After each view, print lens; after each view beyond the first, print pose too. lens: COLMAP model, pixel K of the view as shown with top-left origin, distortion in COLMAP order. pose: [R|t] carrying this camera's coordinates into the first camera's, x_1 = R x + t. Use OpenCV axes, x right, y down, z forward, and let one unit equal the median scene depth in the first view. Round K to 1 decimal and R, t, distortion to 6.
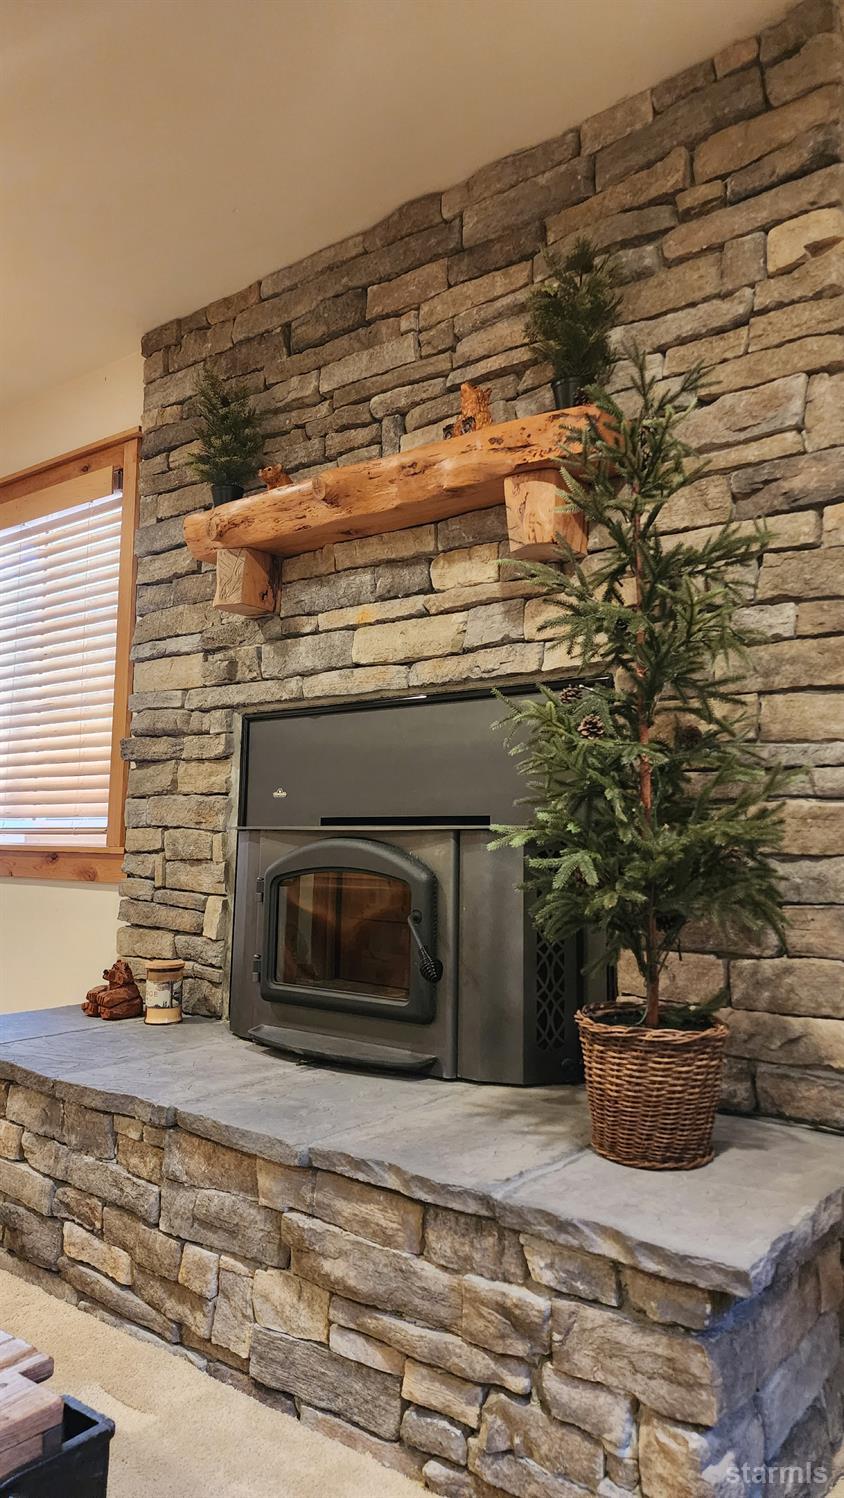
lens RADIAL K [[1003.0, 0, 418.5], [0, 1003.0, 744.4], [0, 0, 1]] dist [0.064721, -0.049360]
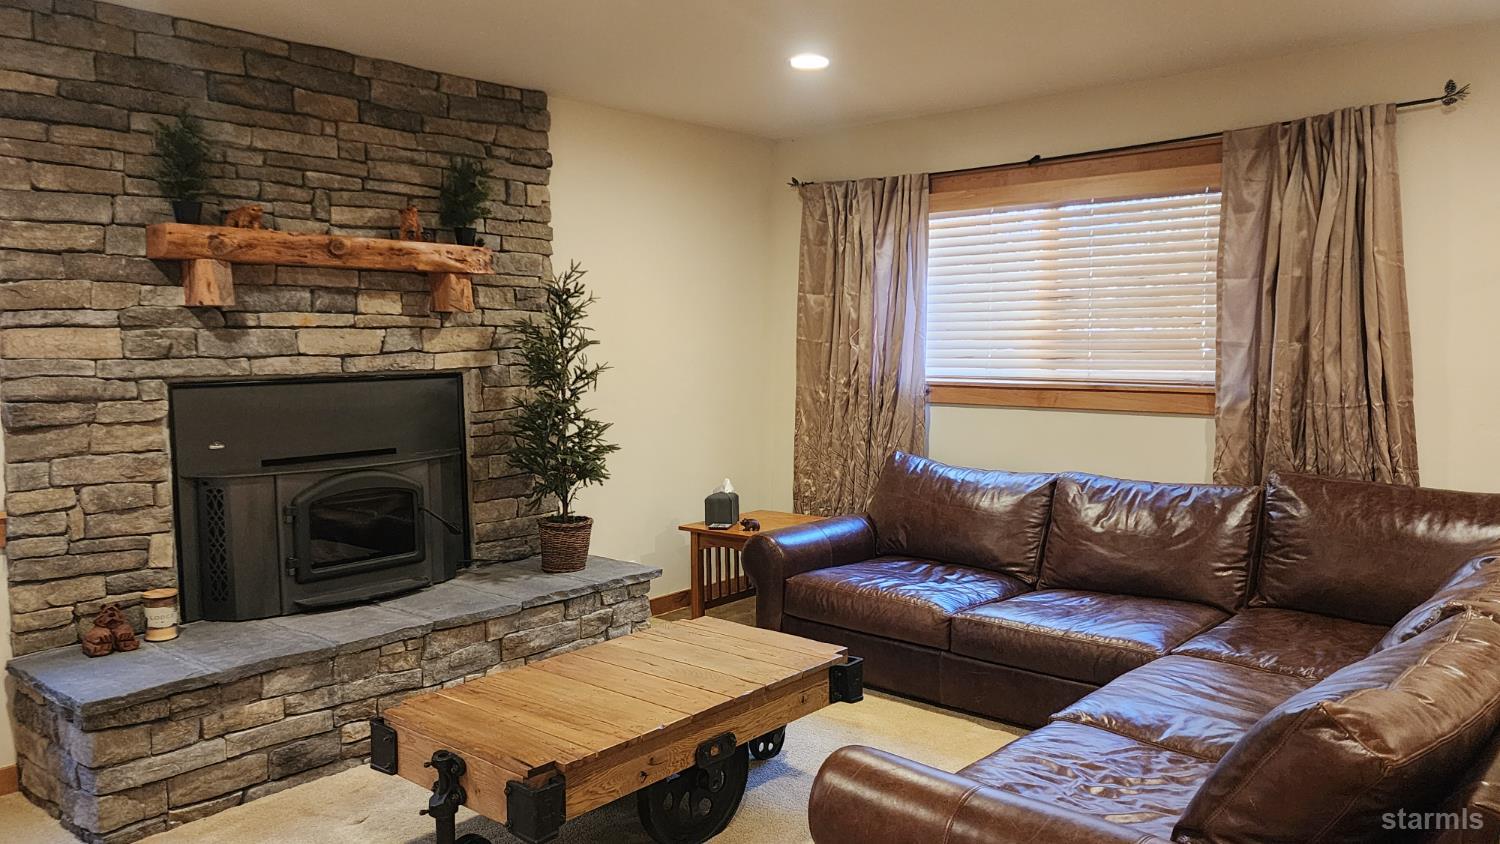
lens RADIAL K [[1077.7, 0, 753.3], [0, 1077.7, 407.3], [0, 0, 1]] dist [0.077561, -0.063721]
pose [[0.050330, -0.070369, 0.996251, -1.903389], [-0.080546, 0.993979, 0.074278, -0.203790], [-0.995479, -0.083982, 0.044359, 0.304914]]
